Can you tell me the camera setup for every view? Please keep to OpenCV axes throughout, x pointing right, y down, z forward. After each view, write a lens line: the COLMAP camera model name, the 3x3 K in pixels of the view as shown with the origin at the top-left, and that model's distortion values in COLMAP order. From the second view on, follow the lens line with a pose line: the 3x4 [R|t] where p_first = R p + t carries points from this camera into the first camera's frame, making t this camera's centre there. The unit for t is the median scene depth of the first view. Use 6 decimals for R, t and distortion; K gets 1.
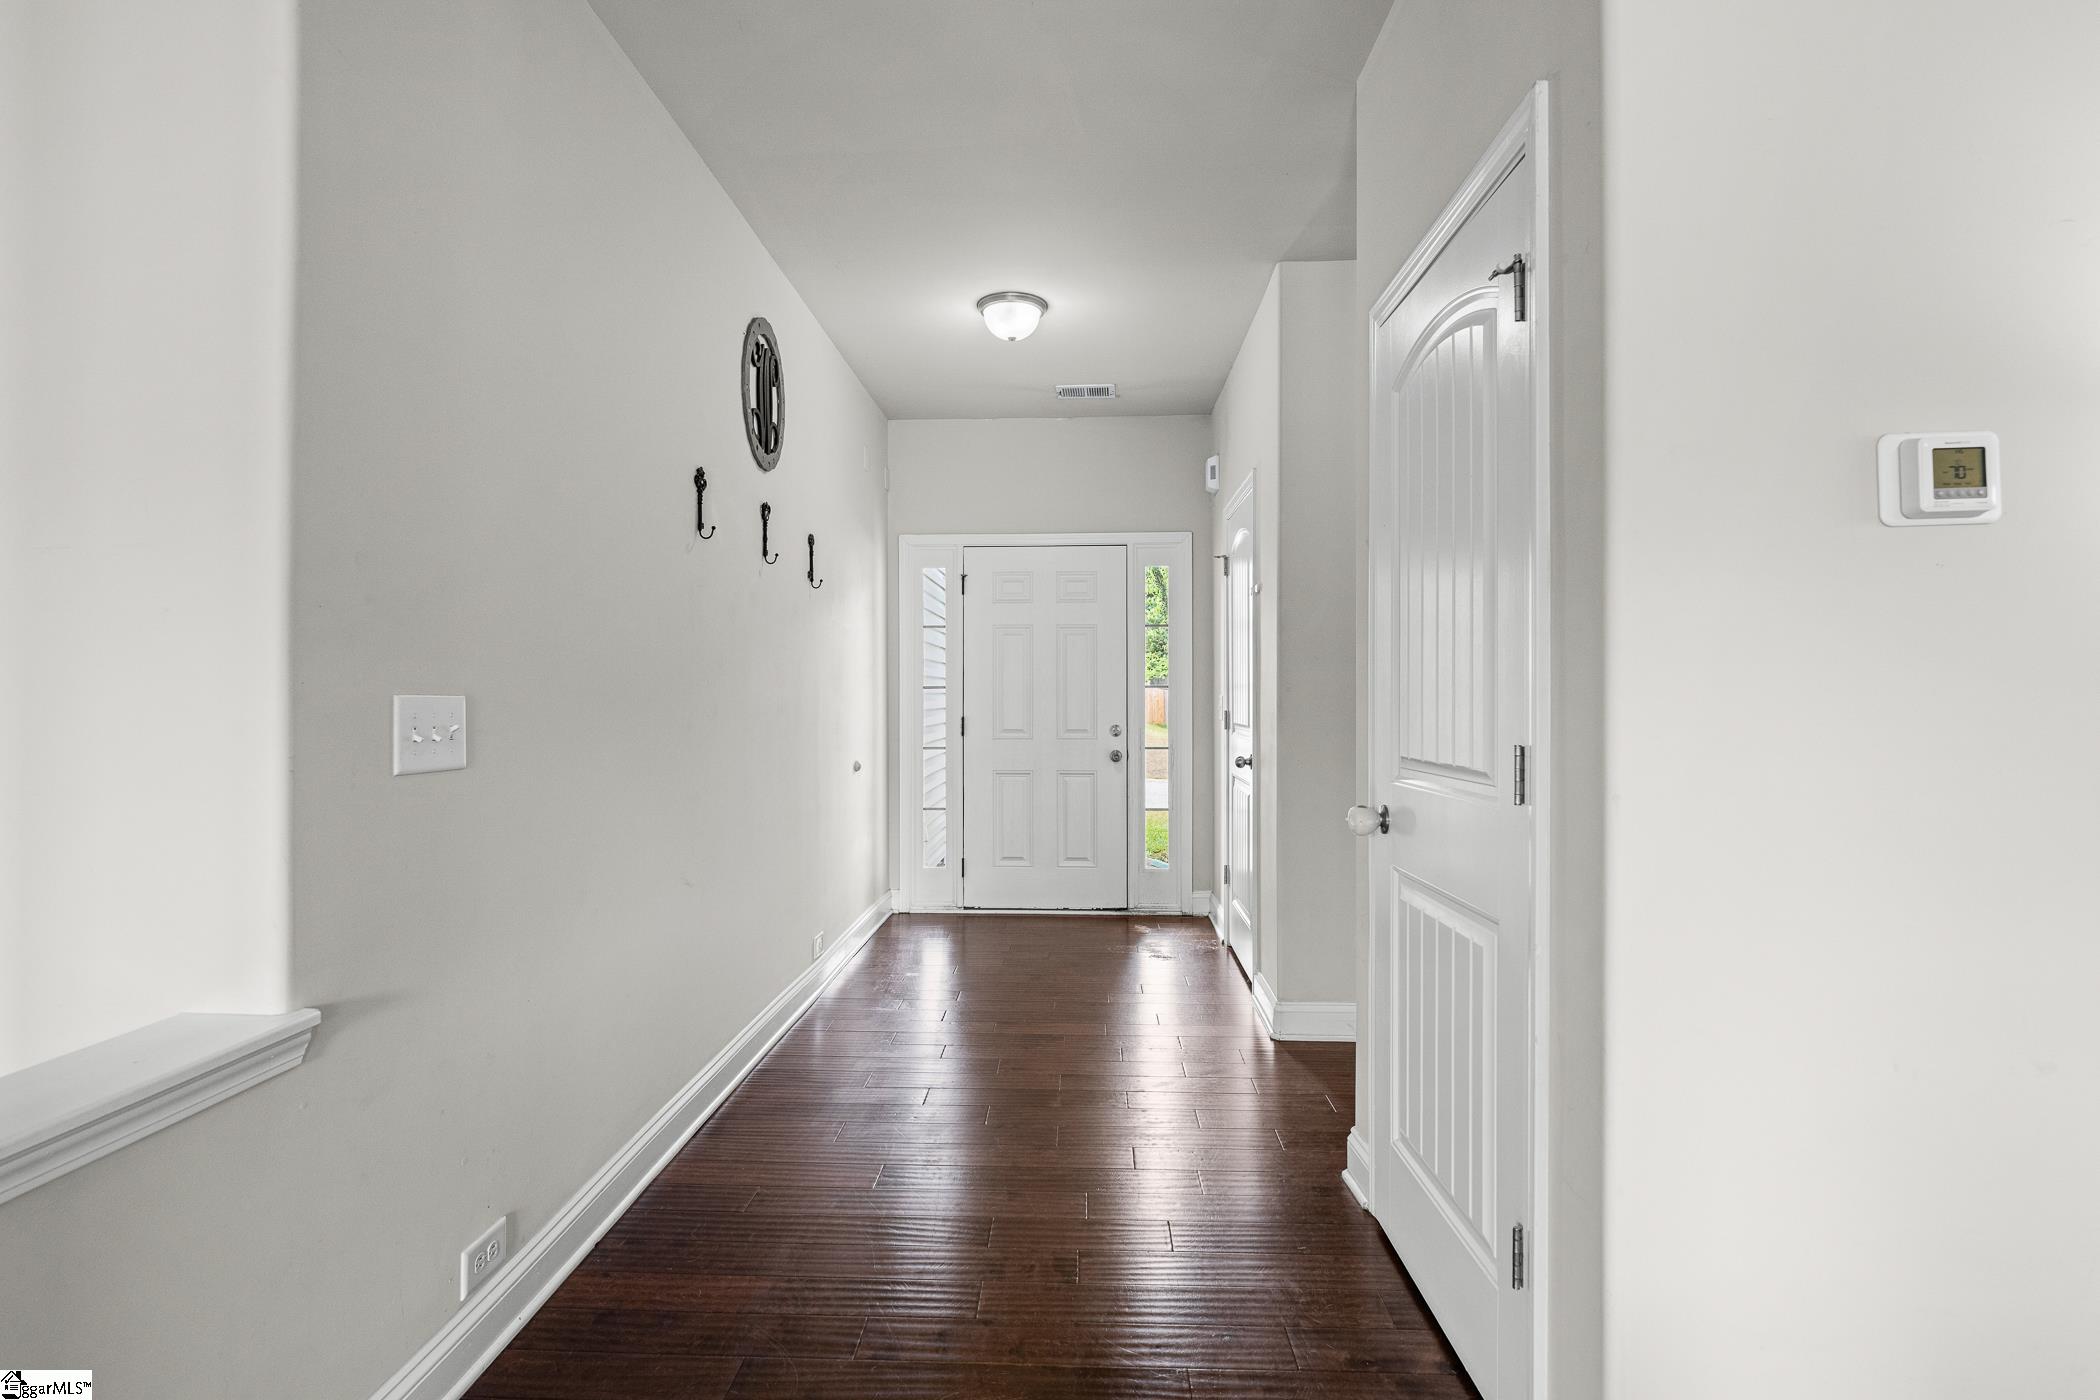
lens RADIAL K [[1019.1, 0, 1047.8], [0, 1019.1, 699.7], [0, 0, 1]] dist [0.001389, -0.000011]
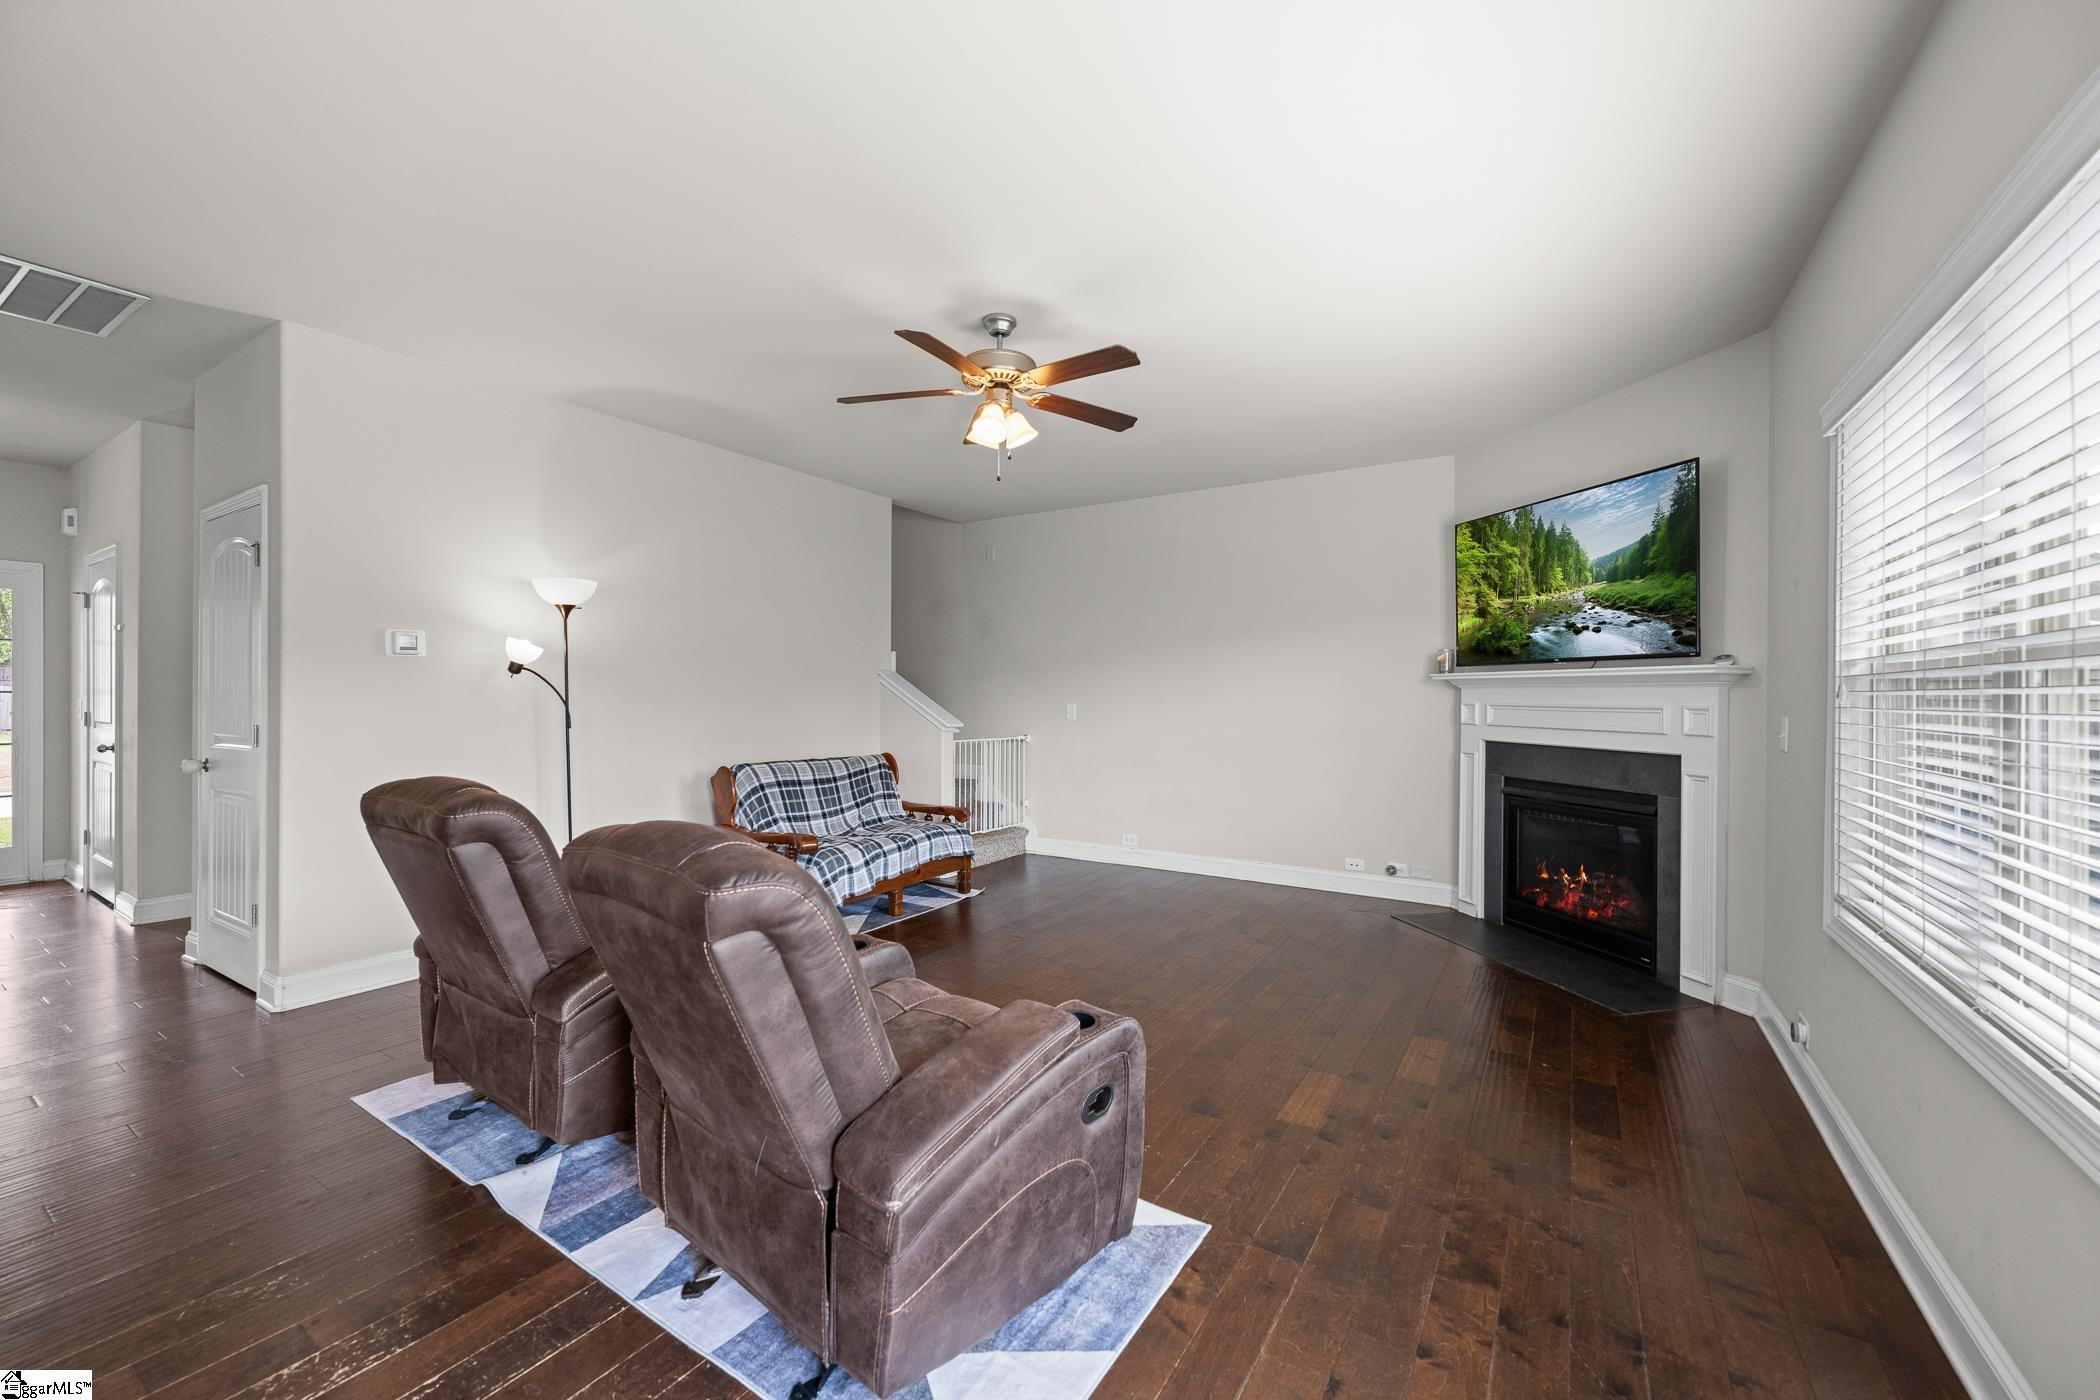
lens RADIAL K [[838.3, 0, 1041.1], [0, 838.3, 702.1], [0, 0, 1]] dist [-0.003259, -0.000345]
pose [[0.512513, 0.001943, 0.858677, -0.118448], [-0.004778, 0.999988, 0.000590, -0.008238], [-0.858666, -0.004405, 0.512516, -0.612862]]
